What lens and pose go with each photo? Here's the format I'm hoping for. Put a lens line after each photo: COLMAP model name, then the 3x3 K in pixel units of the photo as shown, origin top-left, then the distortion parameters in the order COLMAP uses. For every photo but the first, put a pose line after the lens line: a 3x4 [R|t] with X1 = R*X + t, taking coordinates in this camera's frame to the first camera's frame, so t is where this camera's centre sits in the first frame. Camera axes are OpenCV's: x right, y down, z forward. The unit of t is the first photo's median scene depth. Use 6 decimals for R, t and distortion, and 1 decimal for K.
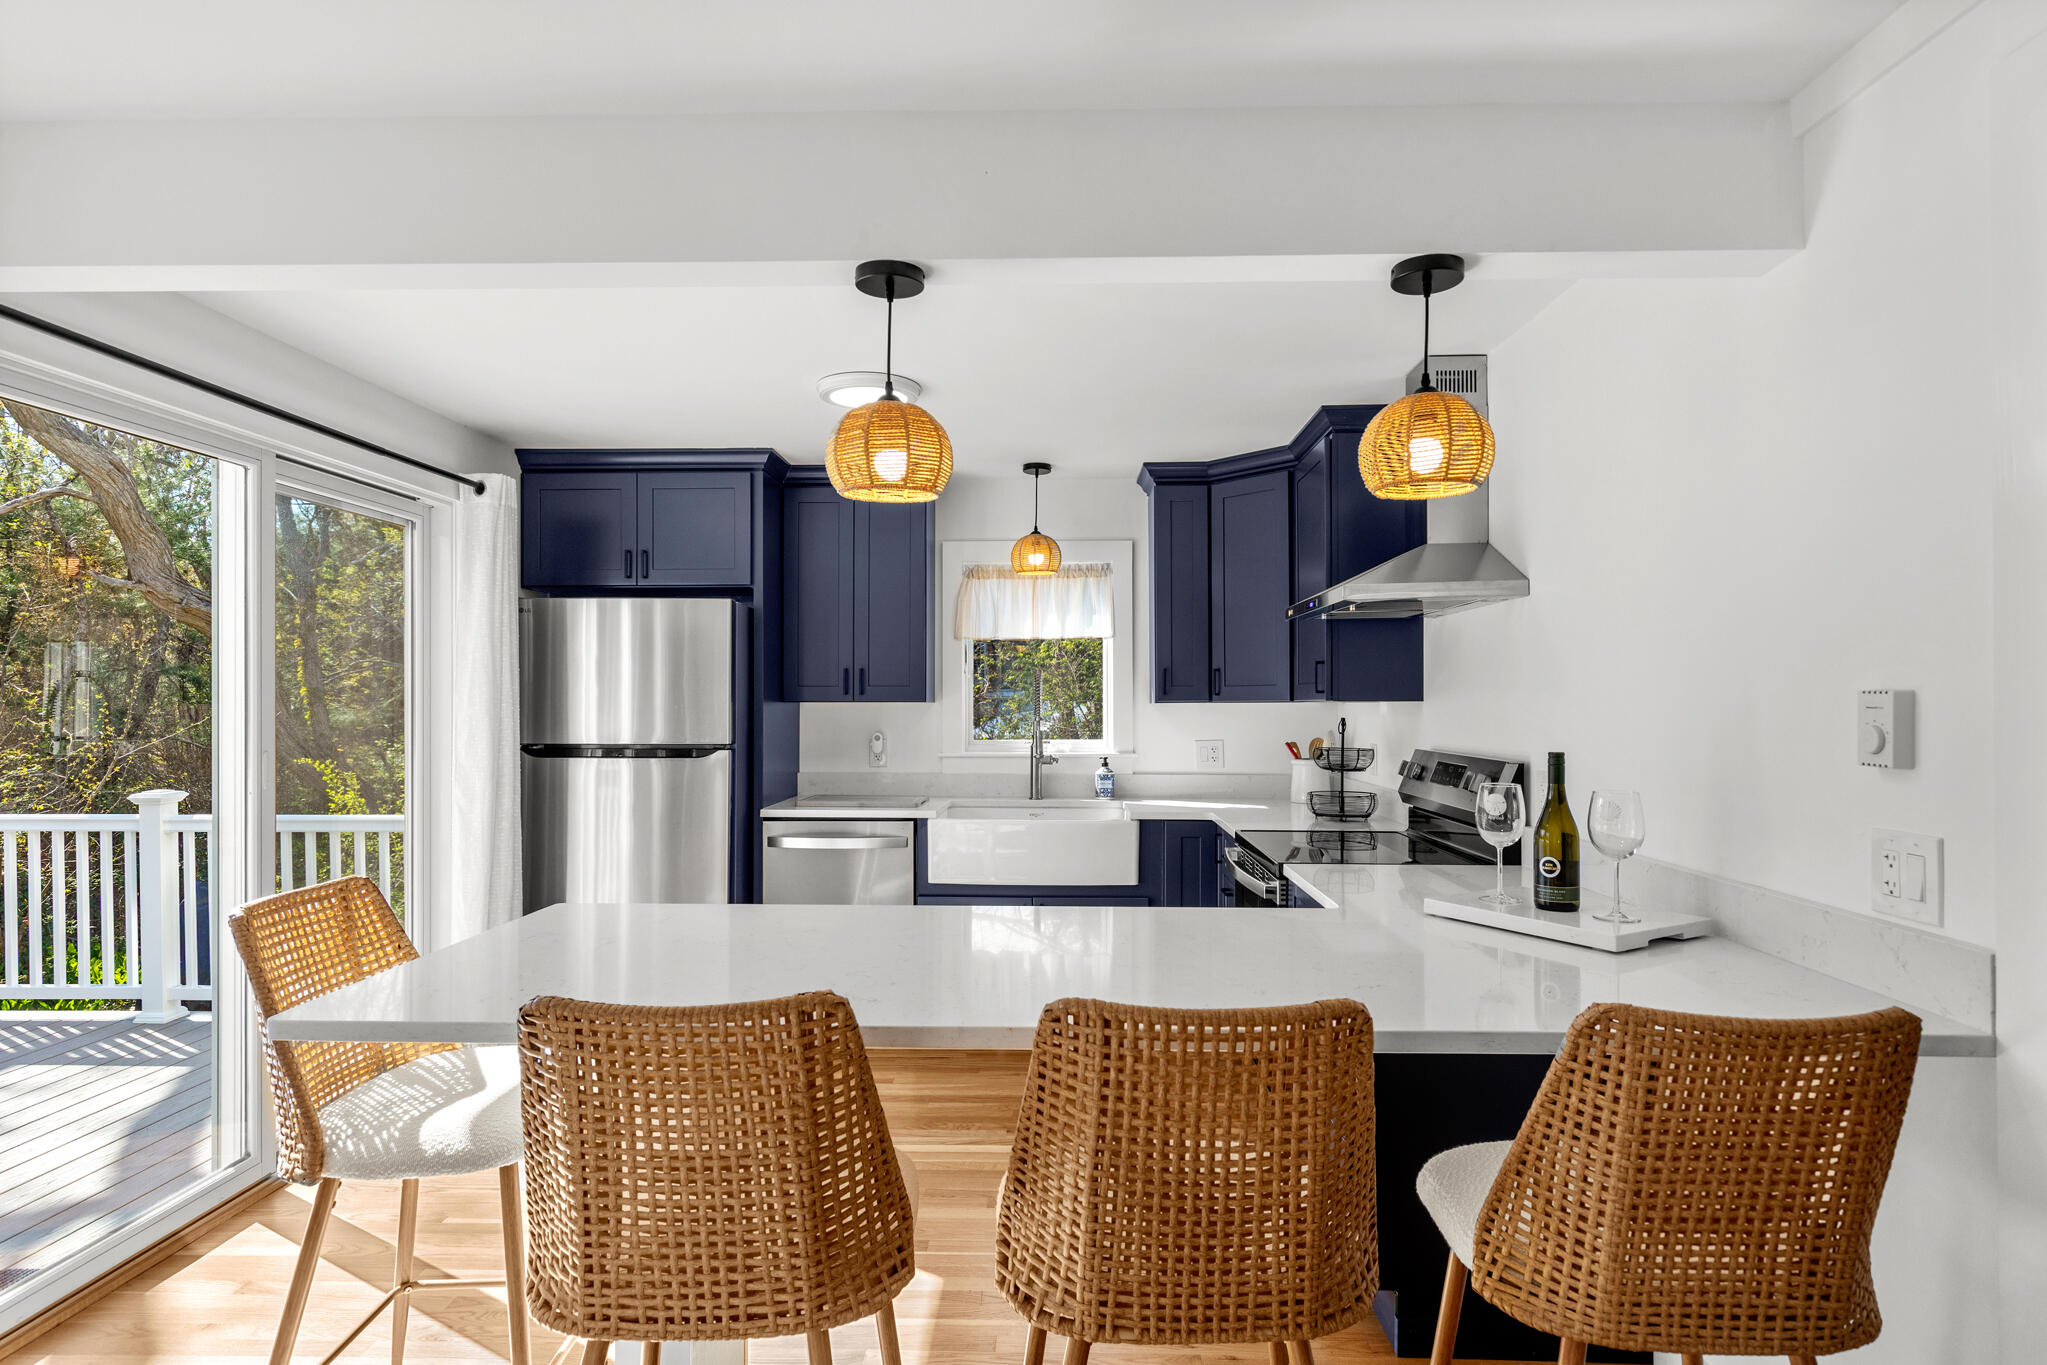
lens RADIAL K [[1085.0, 0, 1017.7], [0, 1085.0, 693.2], [0, 0, 1]] dist [-0.004119, -0.000073]
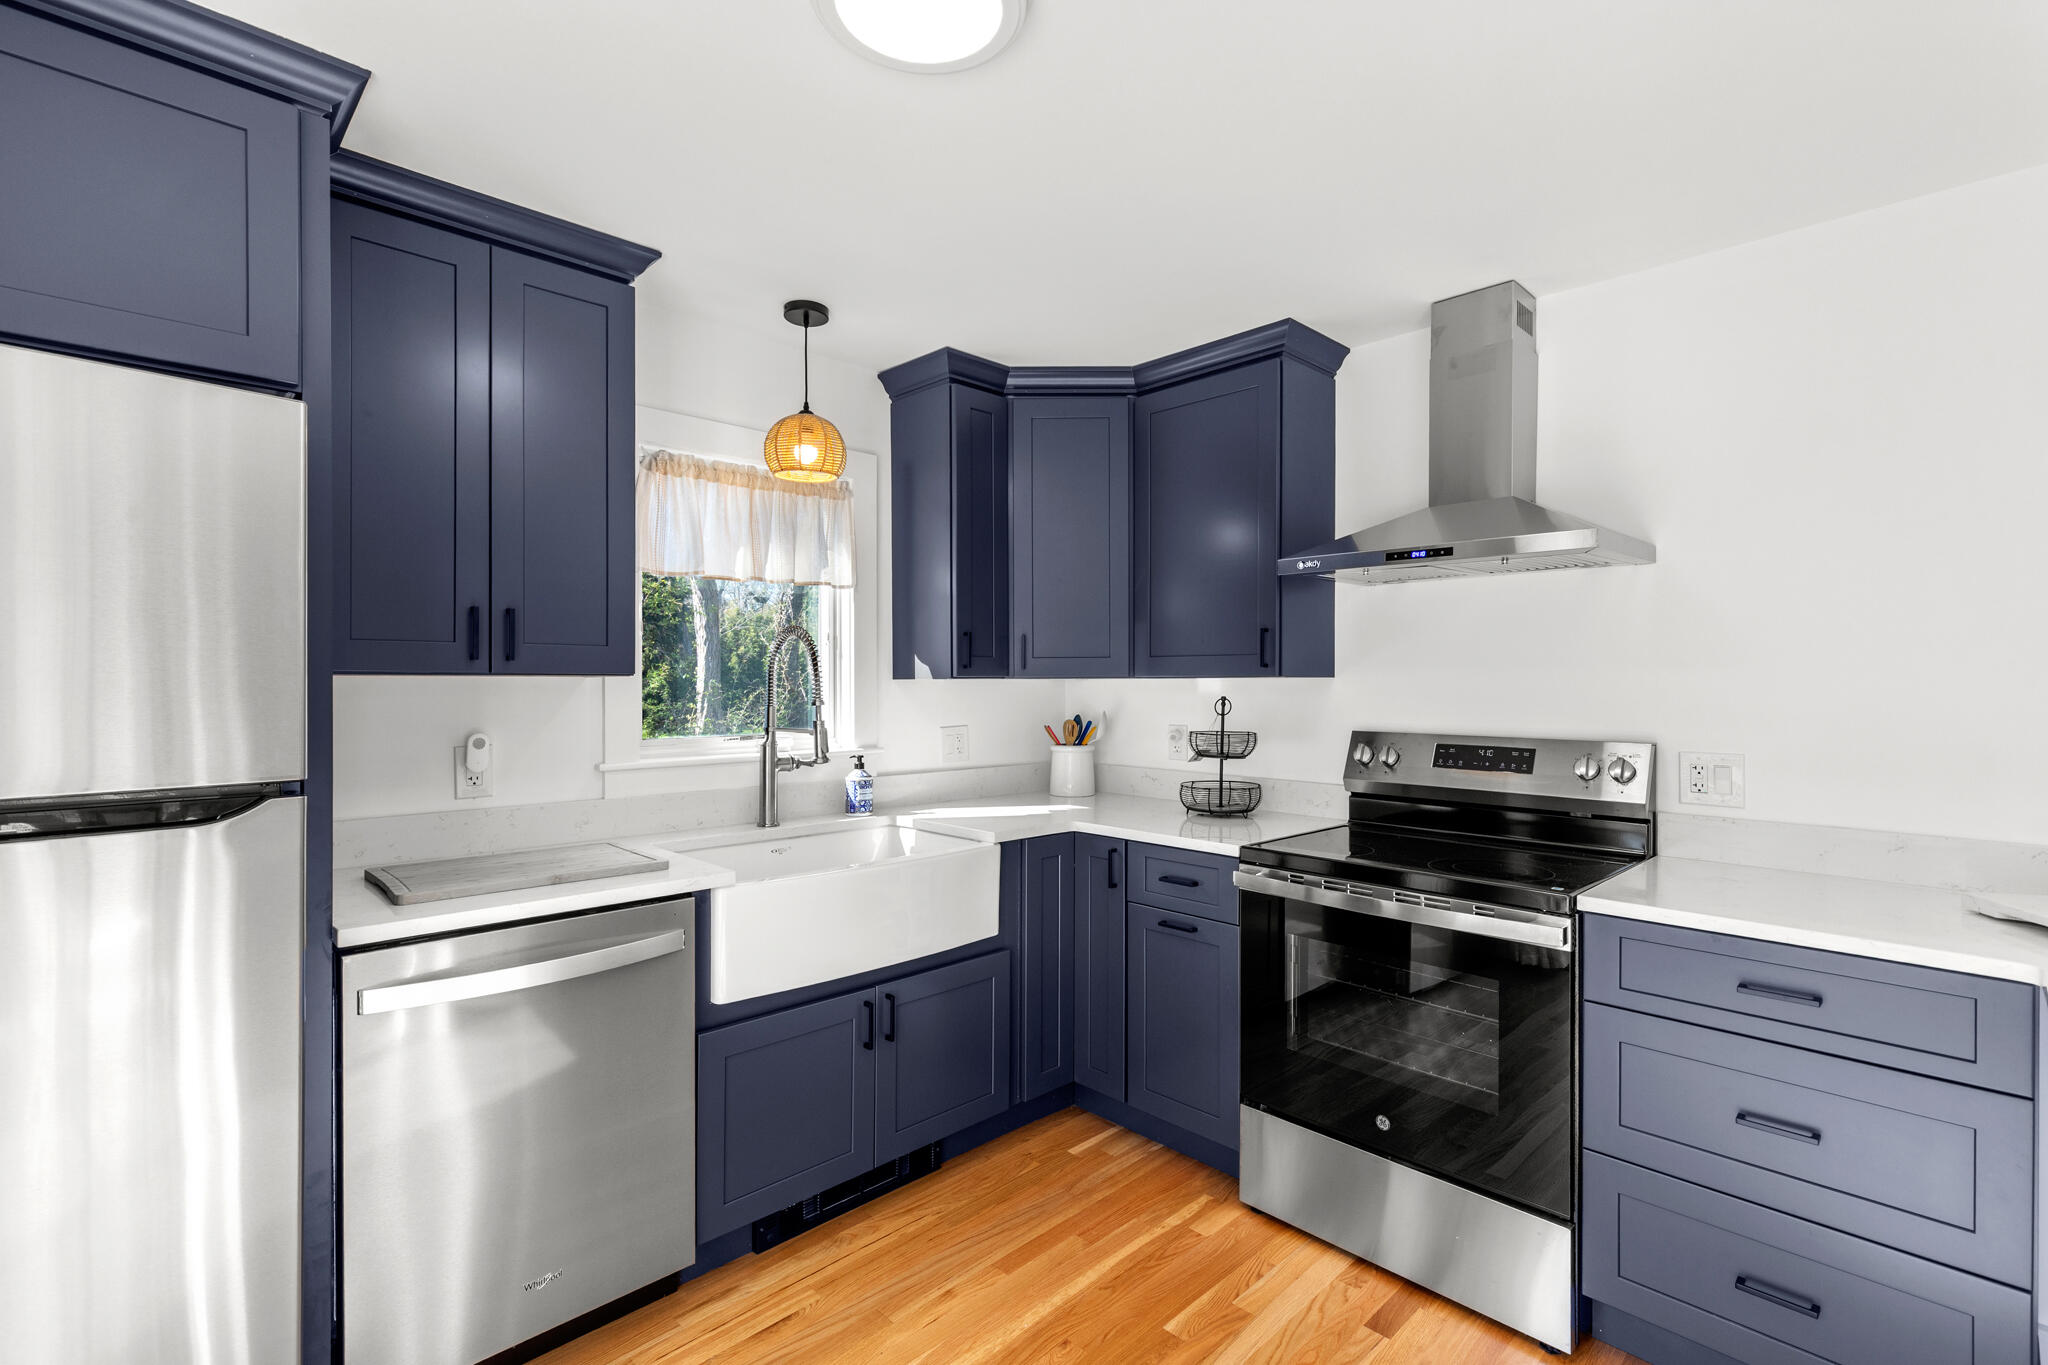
lens RADIAL K [[930.5, 0, 1026.1], [0, 930.5, 689.3], [0, 0, 1]] dist [0.007076, -0.001019]
pose [[0.691117, -0.003424, 0.722735, -0.307646], [-0.008457, 0.999882, 0.012824, 0.007958], [-0.722694, -0.014975, 0.691006, 0.554207]]
